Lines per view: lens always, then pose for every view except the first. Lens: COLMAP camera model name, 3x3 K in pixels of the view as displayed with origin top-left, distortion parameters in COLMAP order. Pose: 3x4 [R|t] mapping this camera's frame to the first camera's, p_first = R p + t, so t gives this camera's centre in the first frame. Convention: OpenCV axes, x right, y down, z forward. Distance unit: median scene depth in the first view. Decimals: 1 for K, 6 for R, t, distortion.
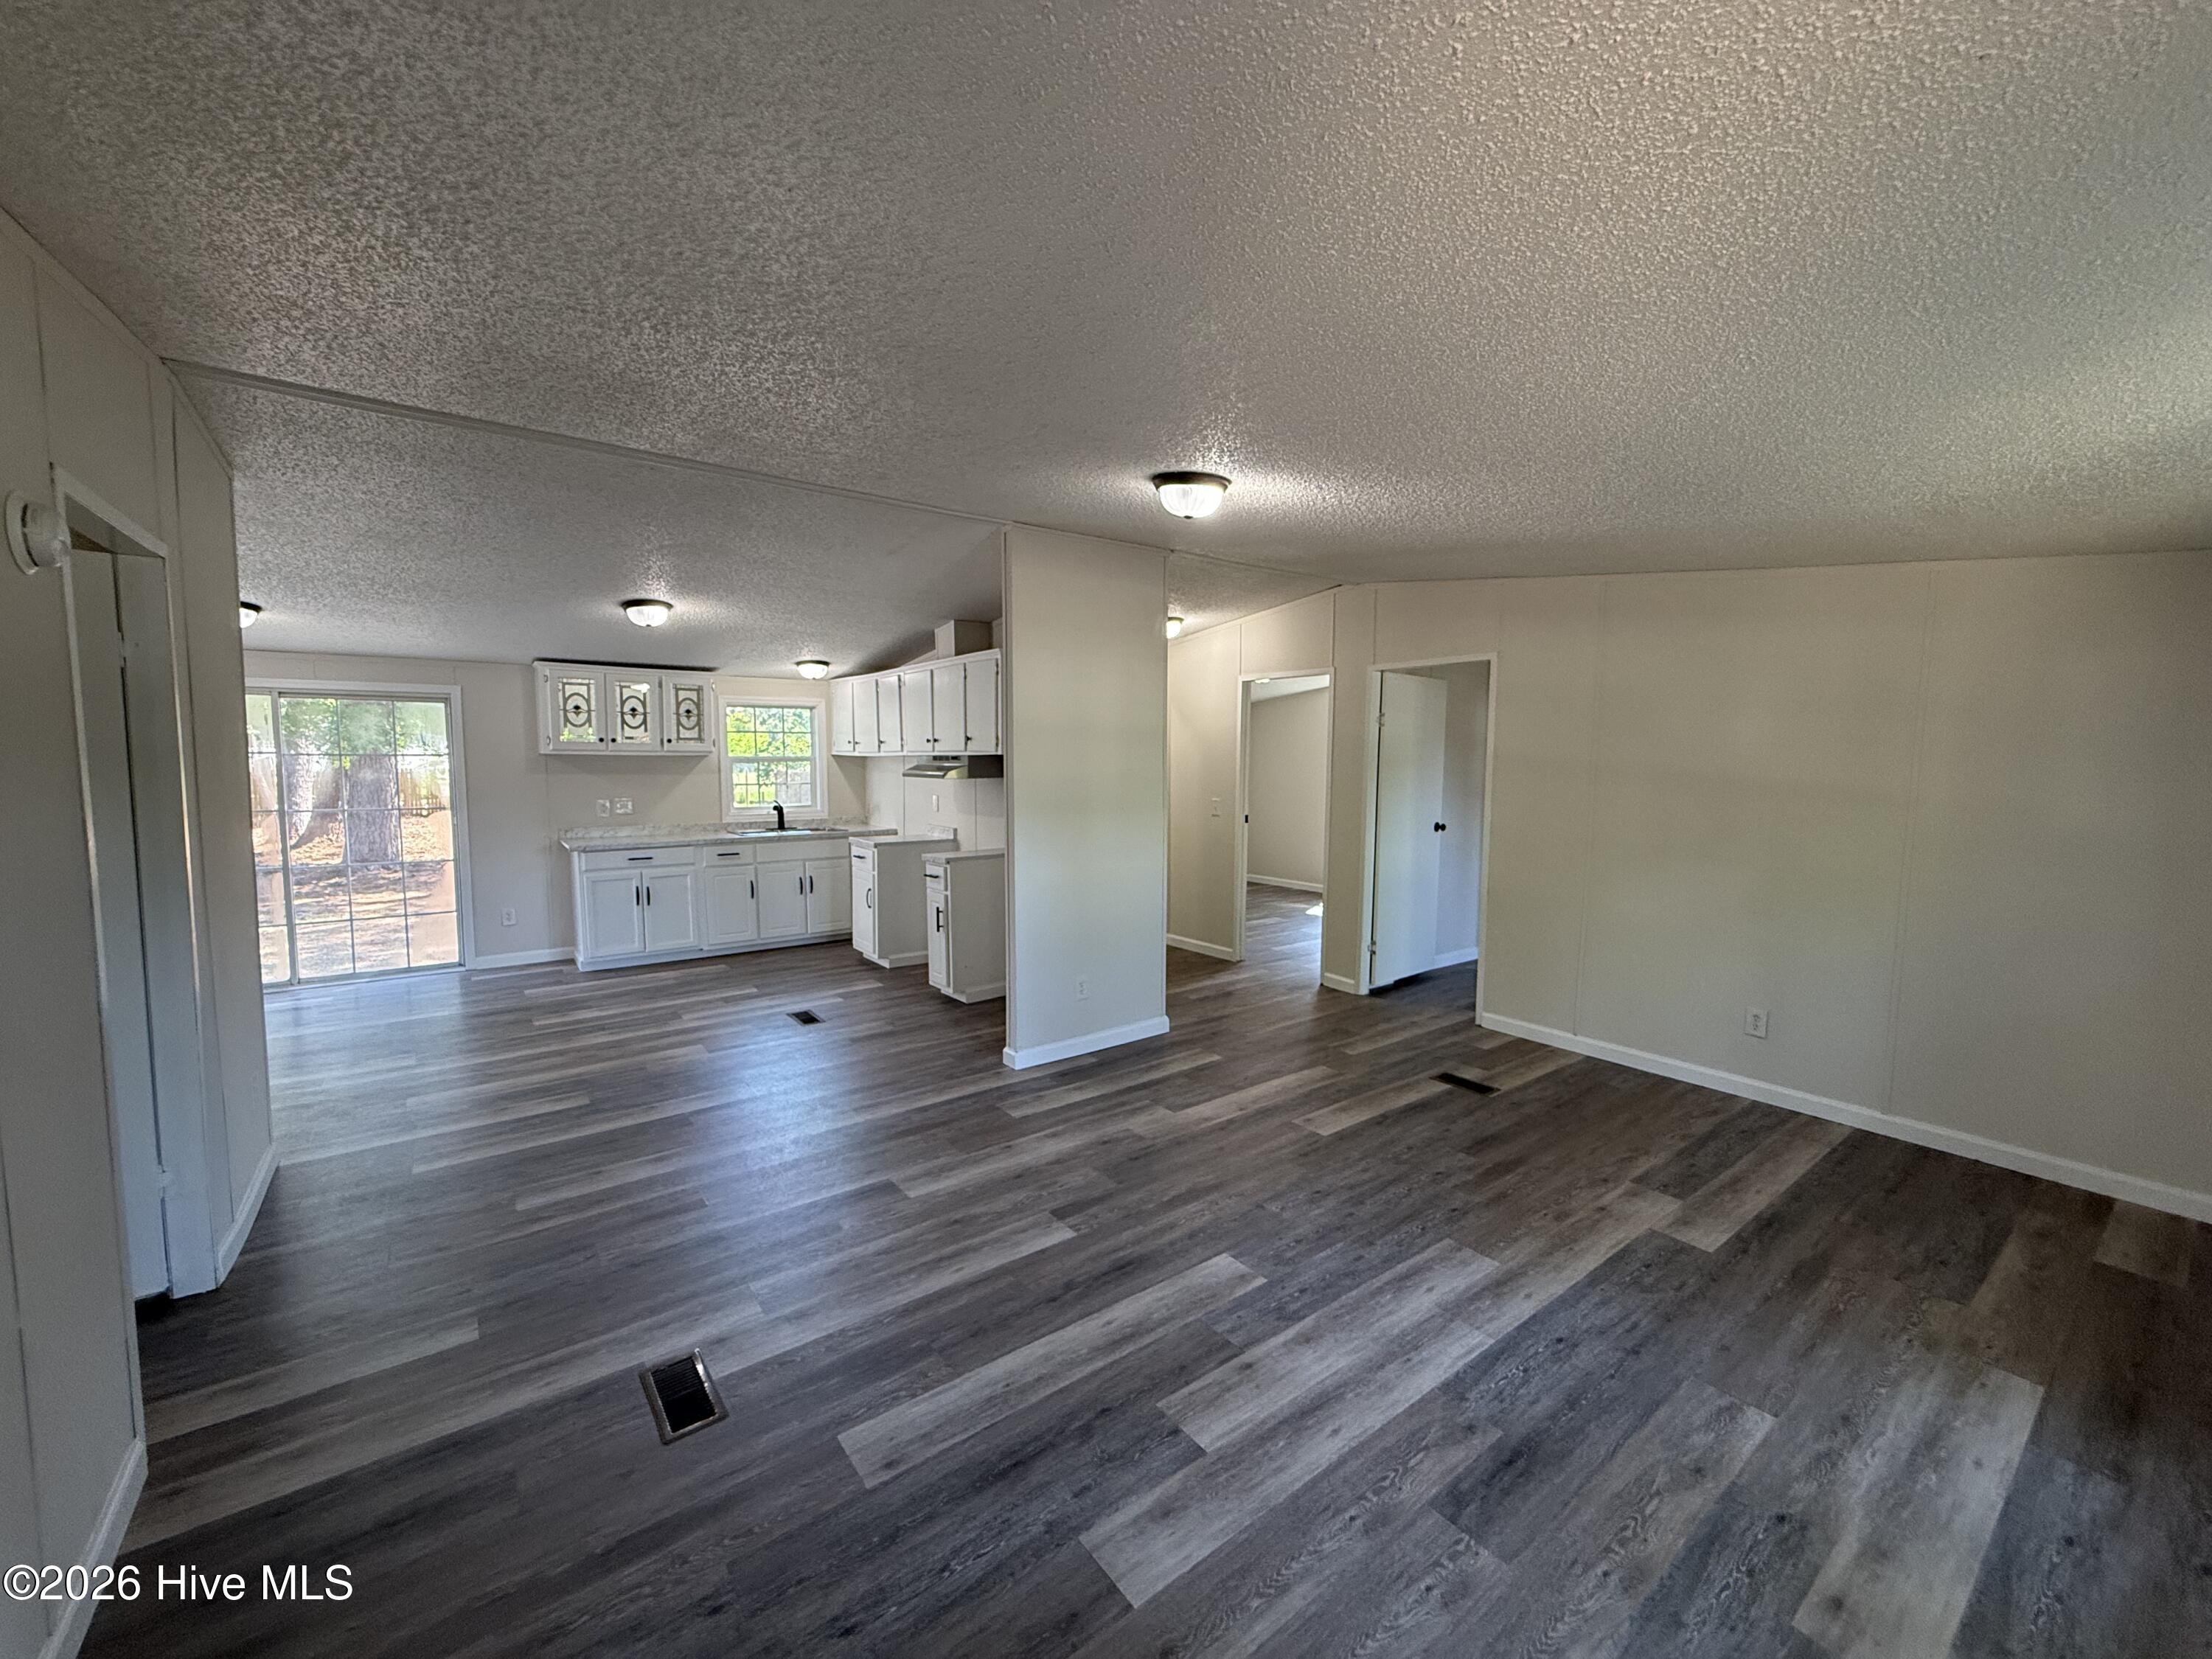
lens RADIAL K [[881.3, 0, 1104.7], [0, 881.3, 833.5], [0, 0, 1]] dist [-0.006733, 0.000324]
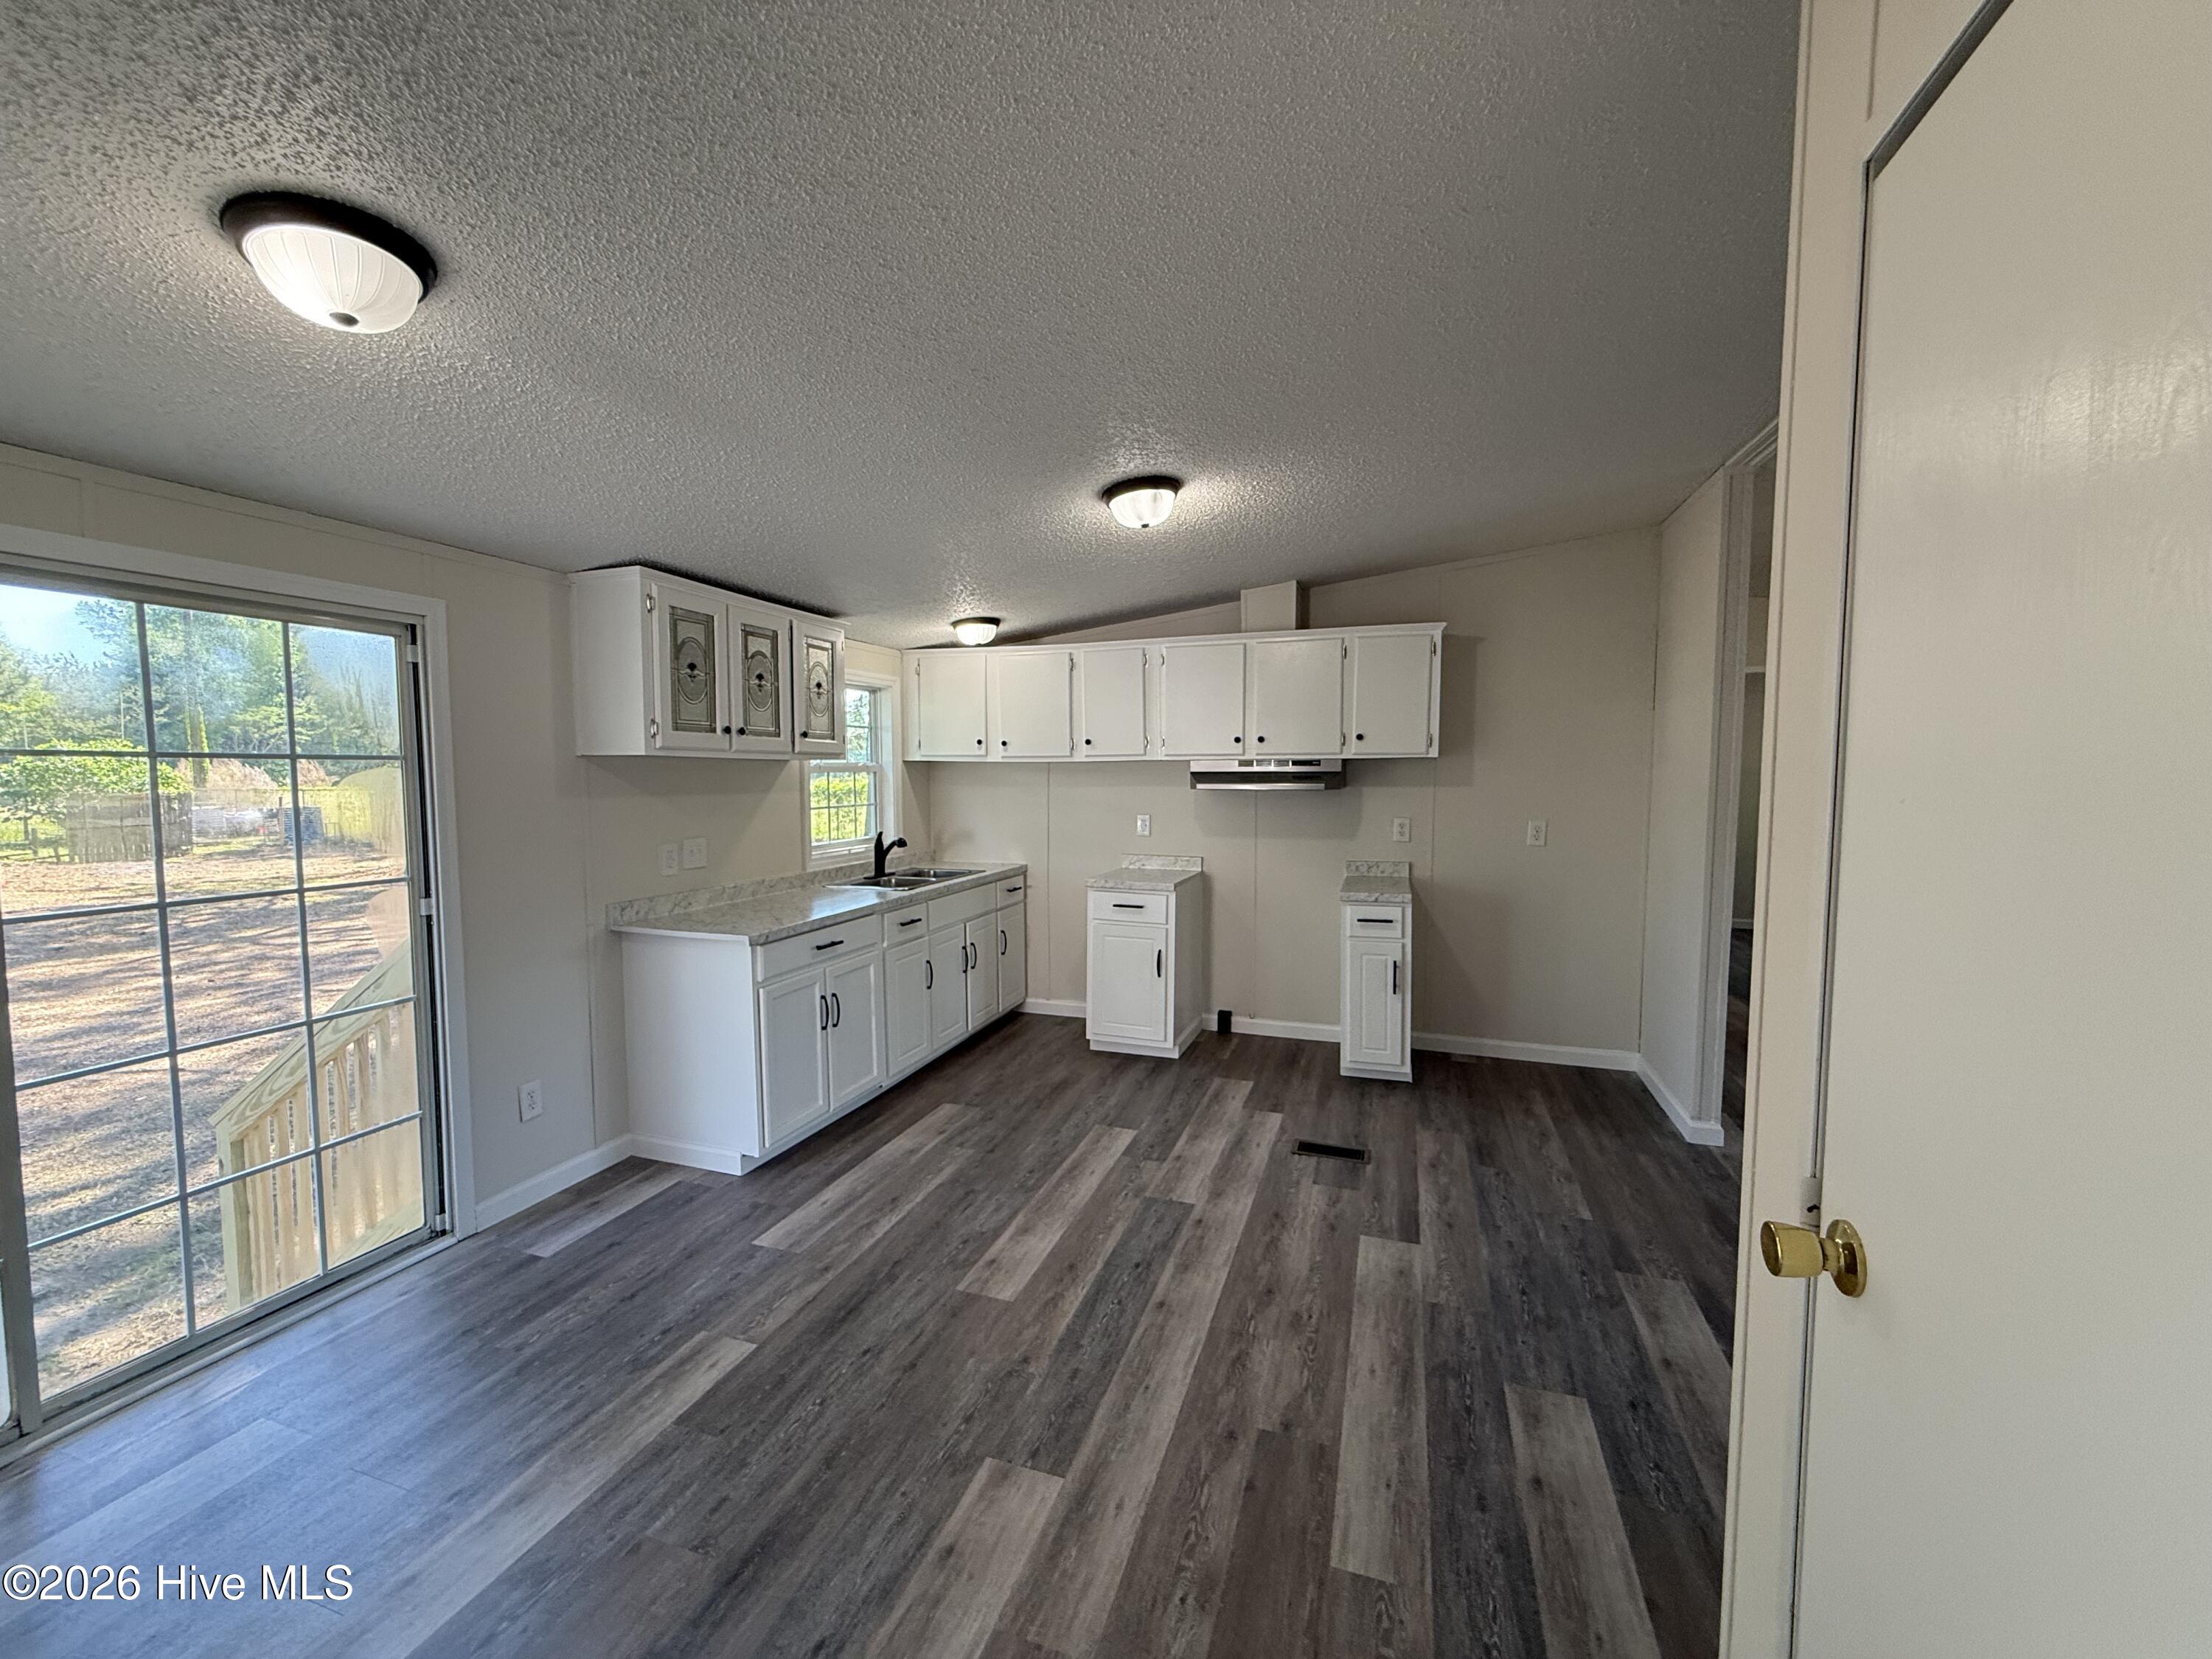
lens RADIAL K [[881.3, 0, 1121.8], [0, 881.3, 835.5], [0, 0, 1]] dist [-0.006733, 0.000324]
pose [[0.821607, -0.044787, 0.568292, -0.676228], [0.046473, 0.998853, 0.011531, -0.038253], [-0.568156, 0.016936, 0.822746, 0.427944]]
